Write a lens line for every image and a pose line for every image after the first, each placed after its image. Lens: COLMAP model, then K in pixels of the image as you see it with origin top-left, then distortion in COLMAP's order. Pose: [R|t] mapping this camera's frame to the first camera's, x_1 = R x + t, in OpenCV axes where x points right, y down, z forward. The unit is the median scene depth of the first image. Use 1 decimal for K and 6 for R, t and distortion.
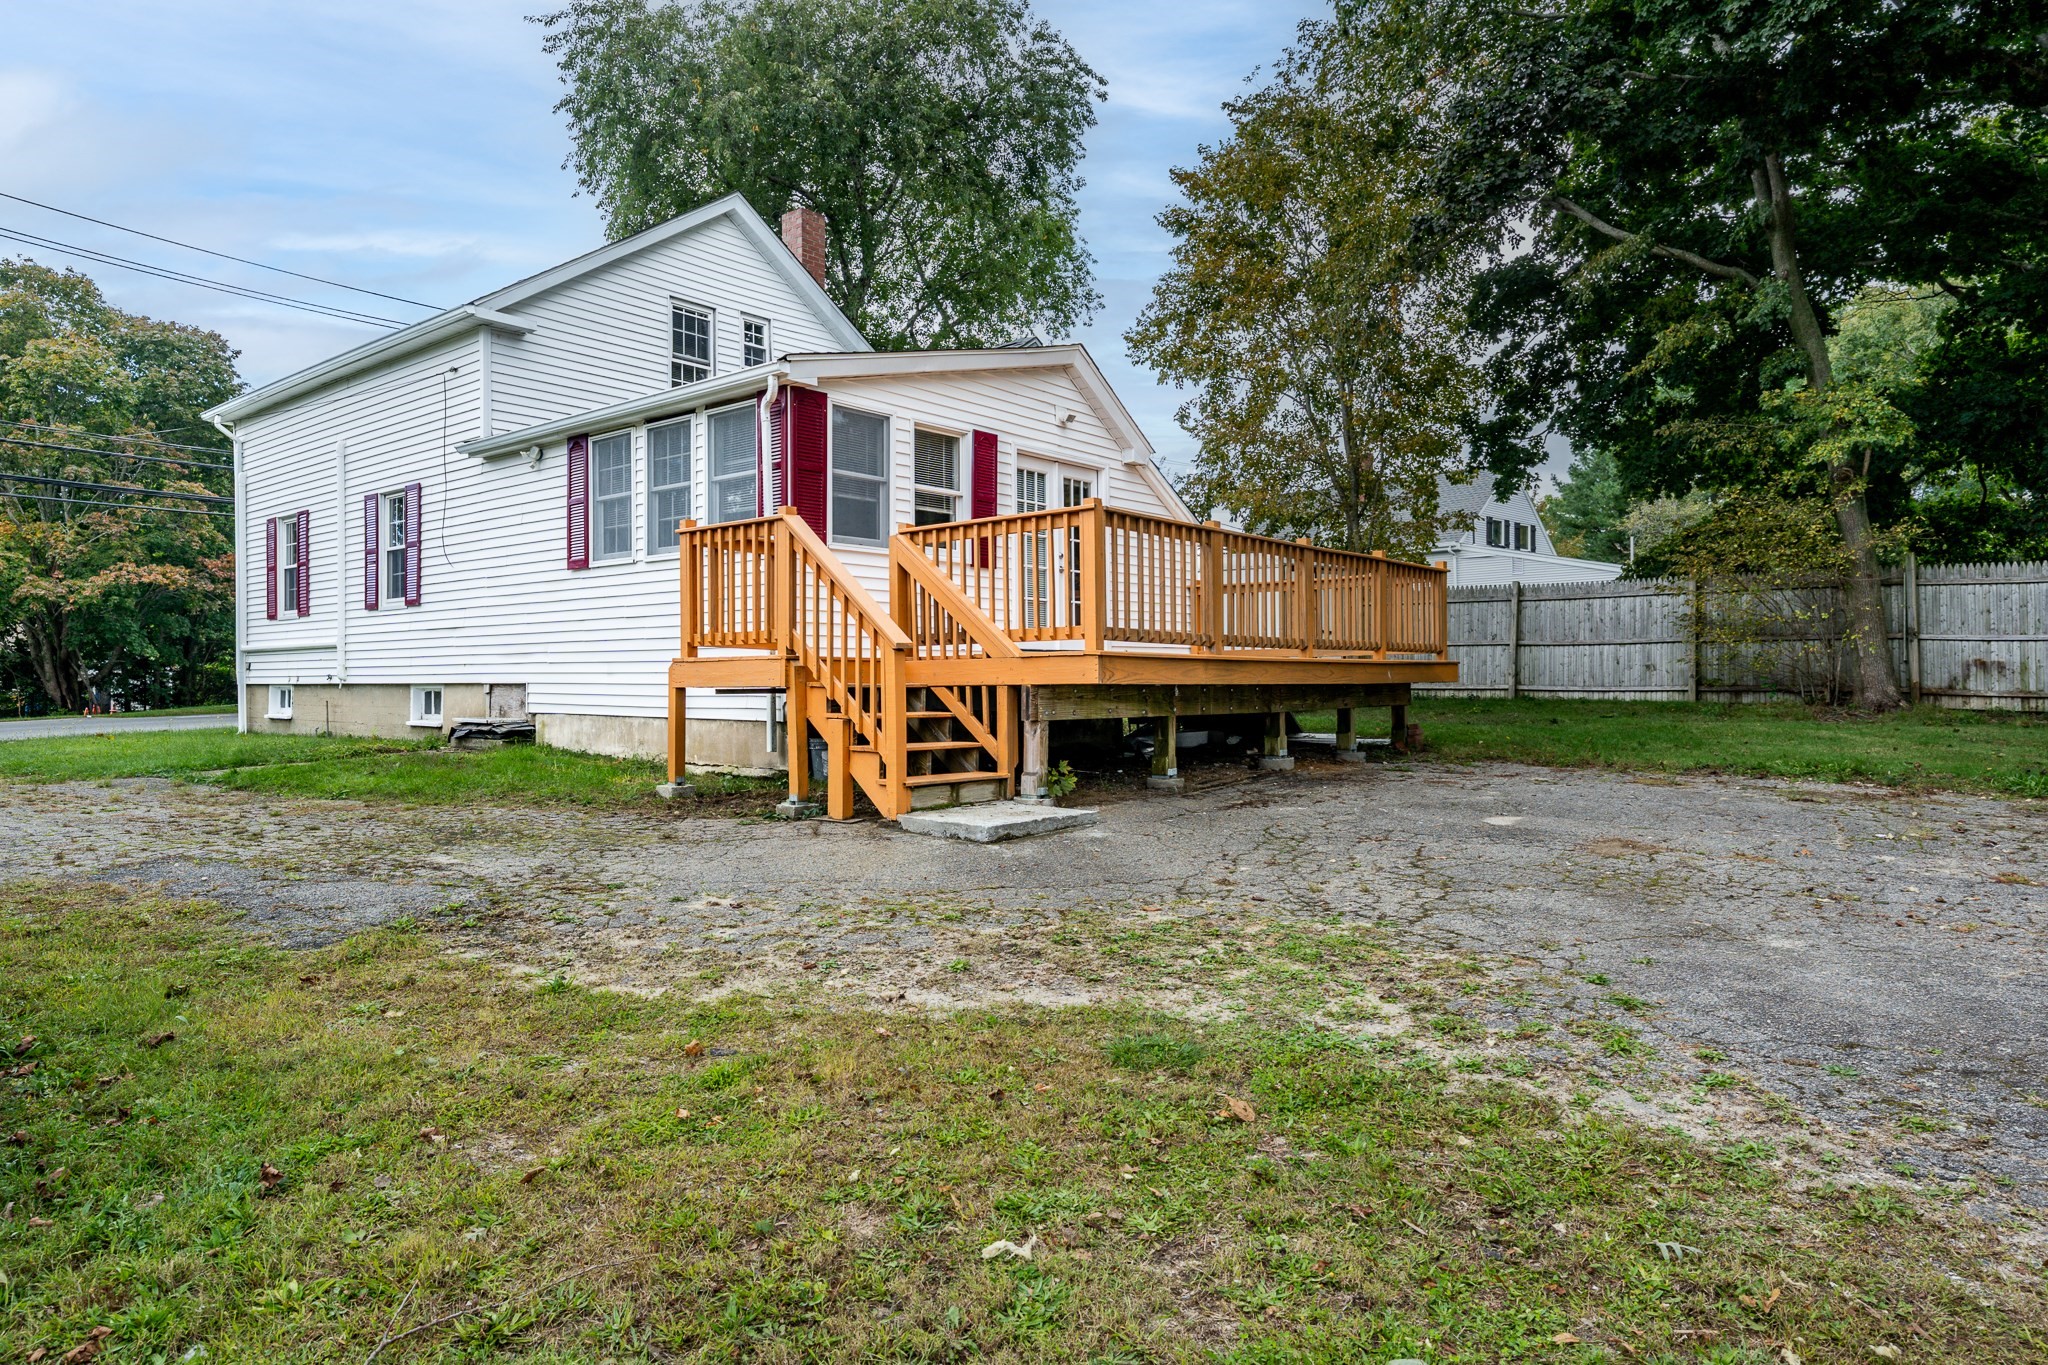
lens RADIAL K [[1229.6, 0, 1024.4], [0, 1229.6, 683.2], [0, 0, 1]] dist [0.005697, 0.001561]
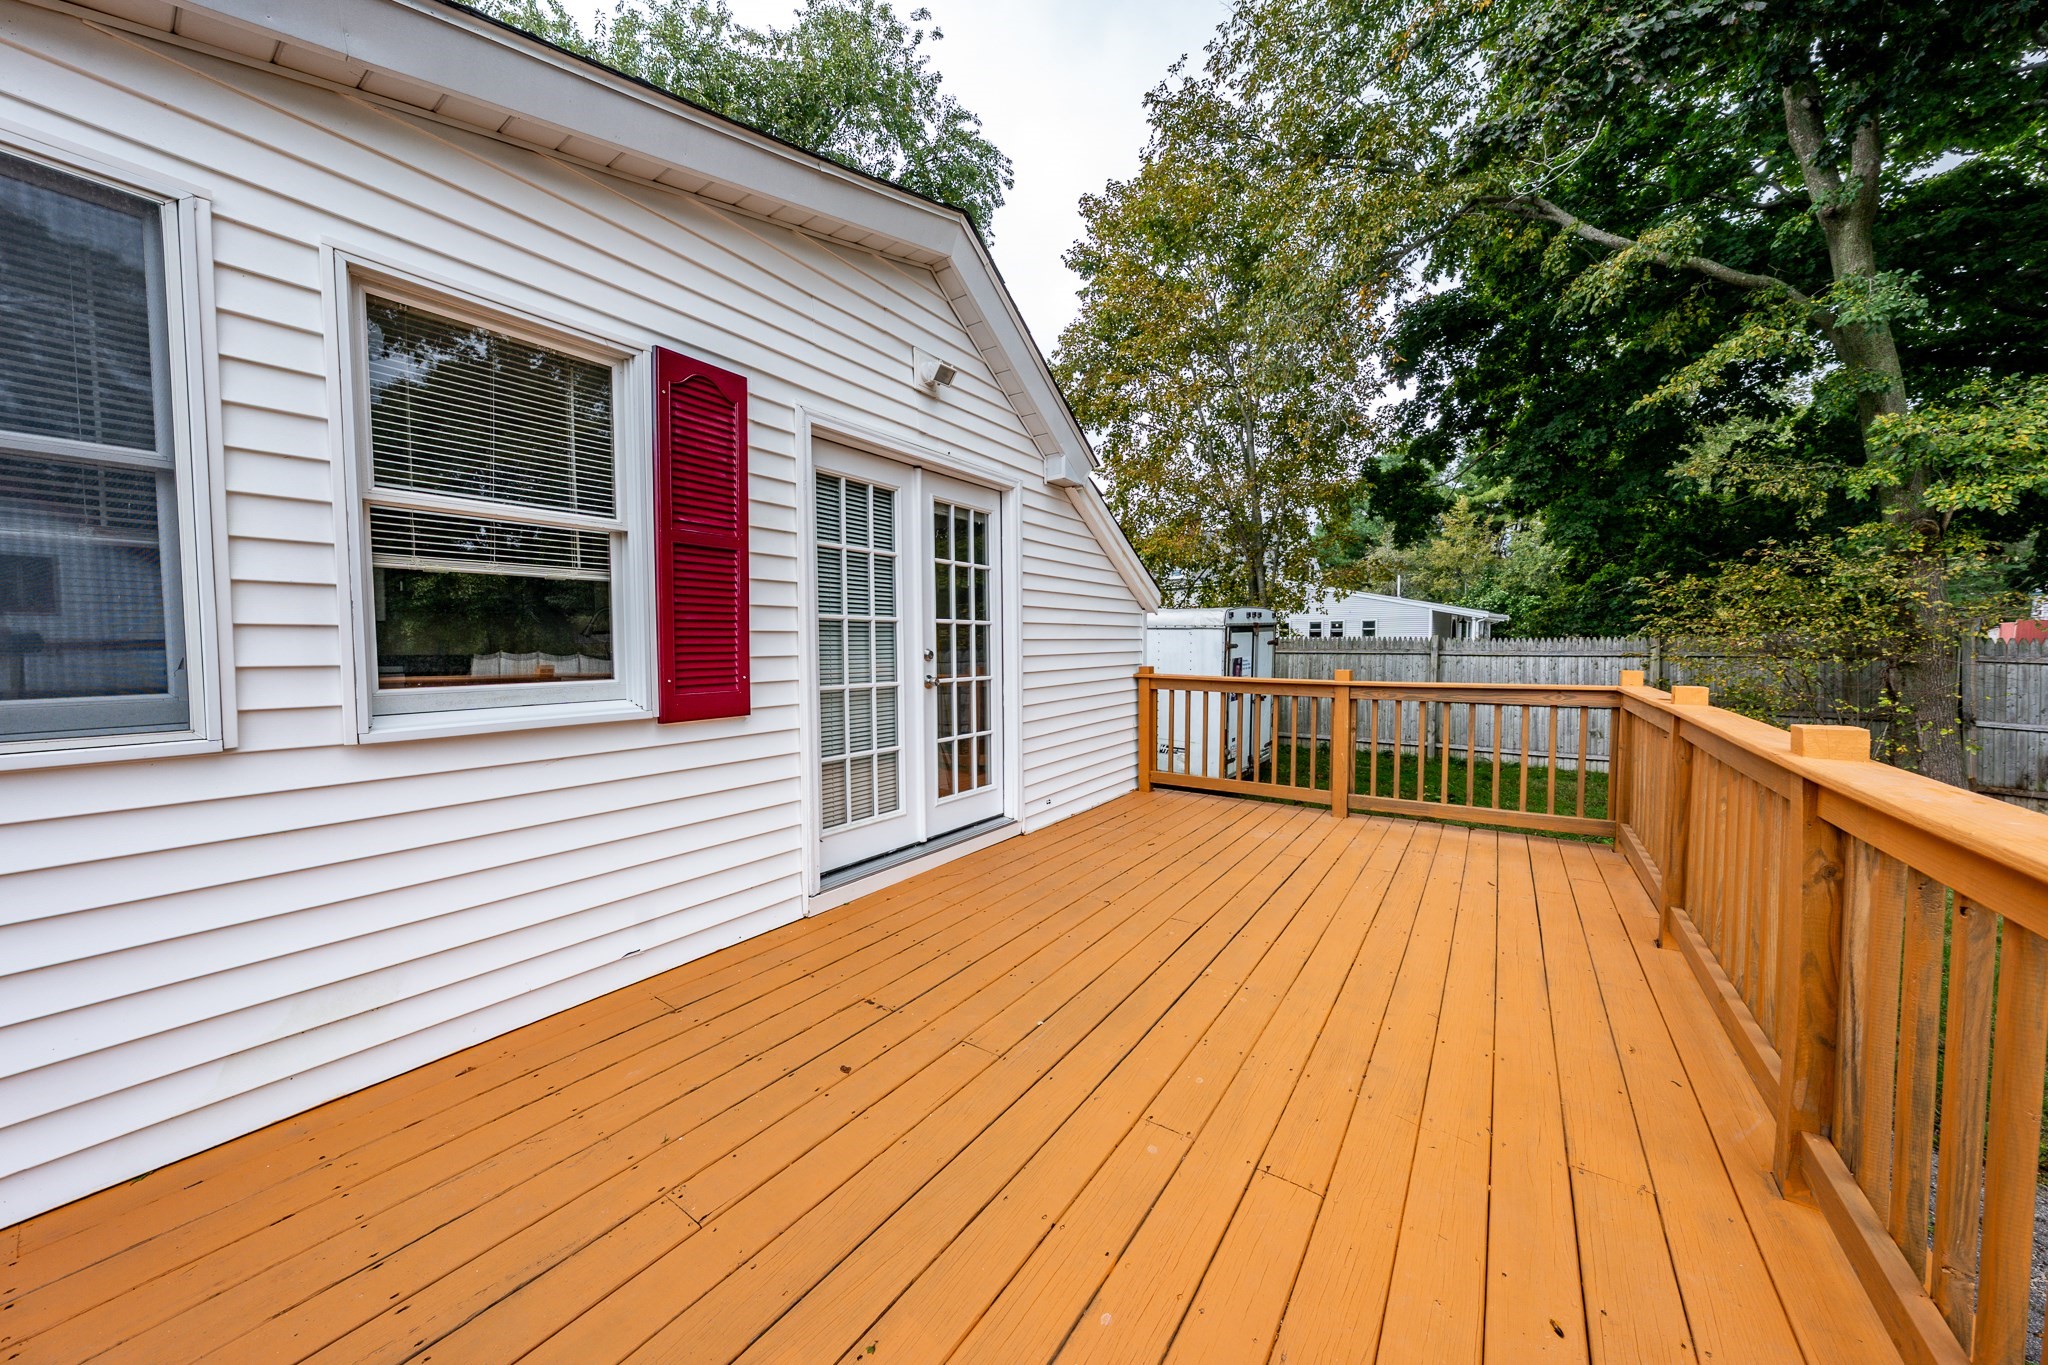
lens RADIAL K [[716.5, 0, 1019.5], [0, 716.5, 678.4], [0, 0, 1]] dist [-0.002320, -0.000705]
pose [[0.996800, 0.001047, 0.079928, 0.029230], [-0.004543, 0.999040, 0.043571, -0.071601], [-0.079805, -0.043795, 0.995848, 0.468598]]
